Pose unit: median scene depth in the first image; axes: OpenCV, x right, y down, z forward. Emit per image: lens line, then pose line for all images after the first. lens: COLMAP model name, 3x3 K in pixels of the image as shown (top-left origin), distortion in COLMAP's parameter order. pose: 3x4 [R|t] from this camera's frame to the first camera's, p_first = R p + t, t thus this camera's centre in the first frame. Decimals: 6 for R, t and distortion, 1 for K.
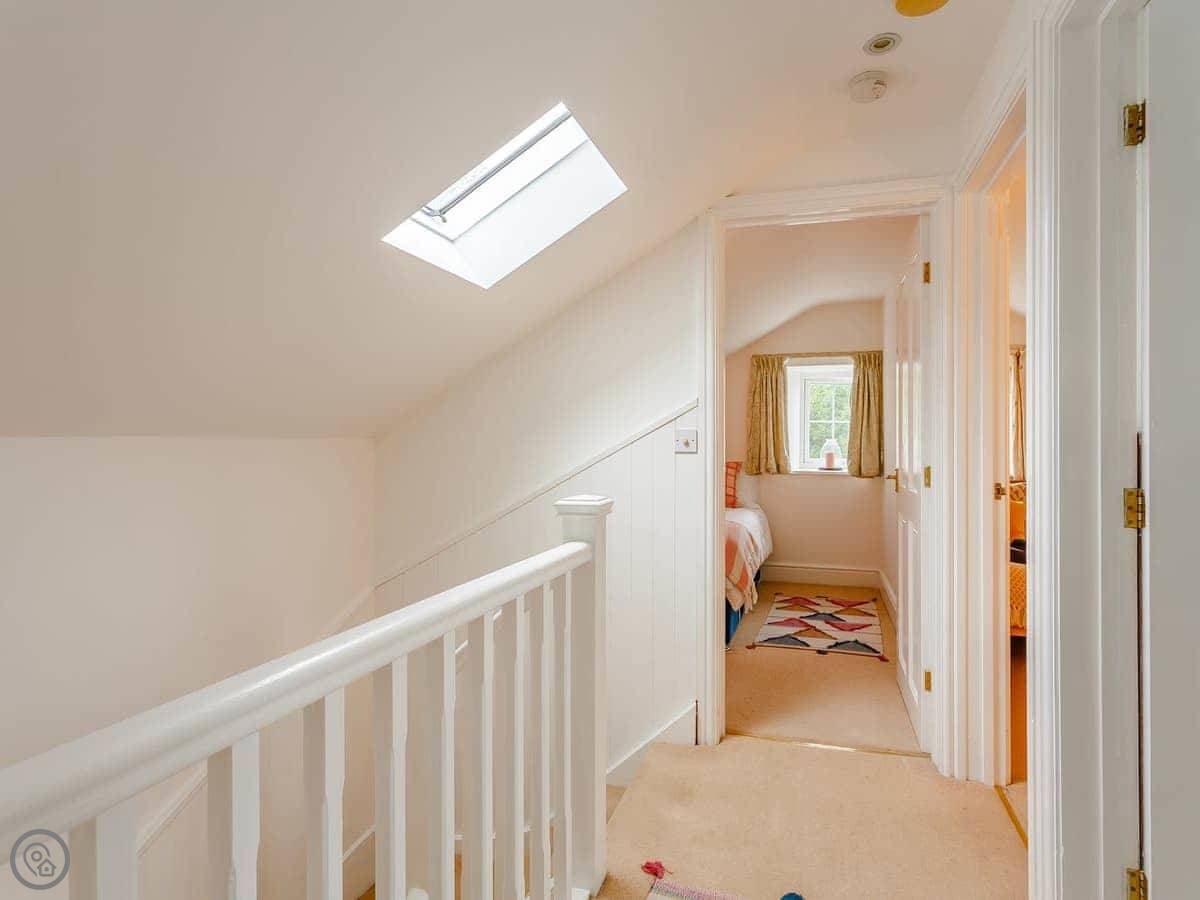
lens RADIAL K [[1150.4, 0, 598.9], [0, 1150.4, 433.7], [0, 0, 1]] dist [-0.010018, 0.000031]
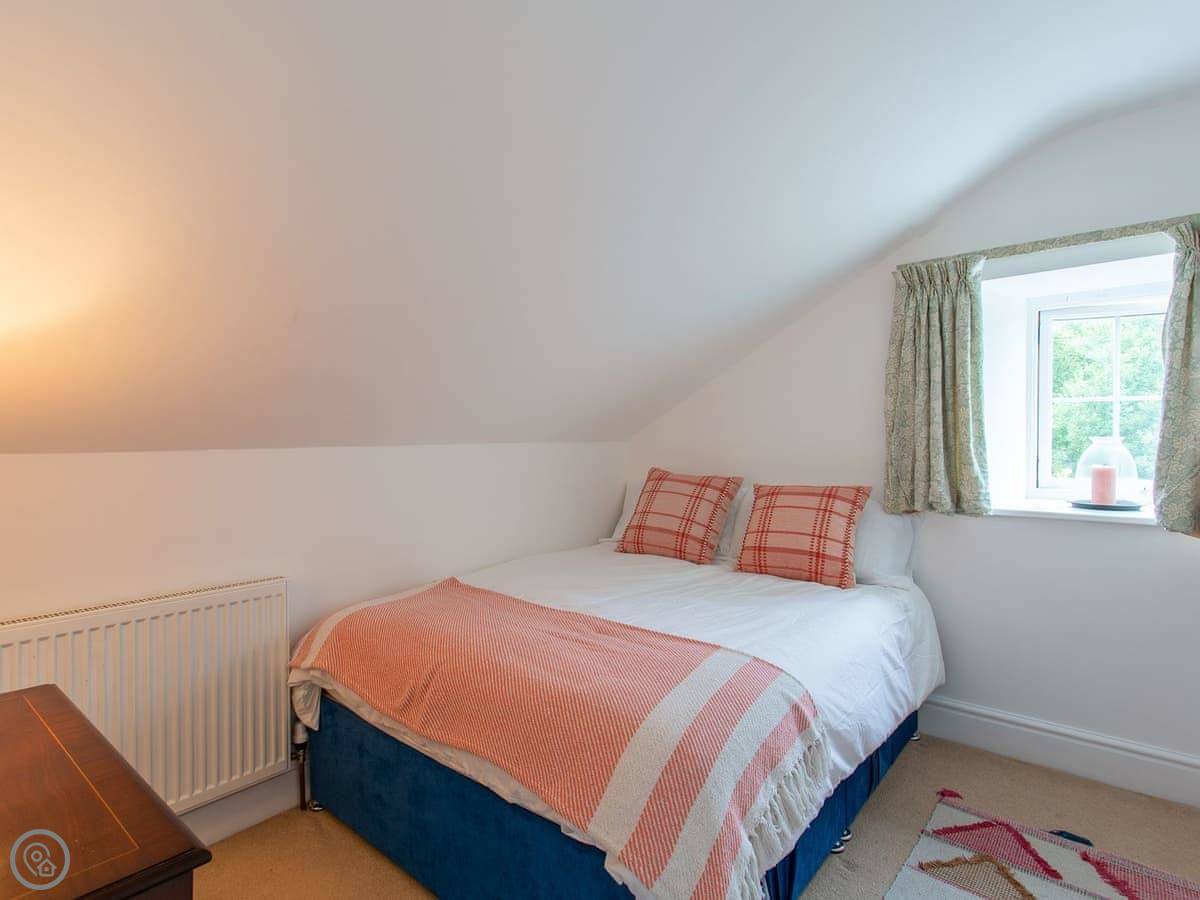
lens RADIAL K [[620.0, 0, 601.5], [0, 620.0, 445.7], [0, 0, 1]] dist [0.000326, 0.000474]
pose [[0.866731, -0.008452, -0.498704, 0.155873], [0.019632, 0.999660, 0.017177, 0.000342], [0.498389, -0.024678, 0.866602, 0.712385]]
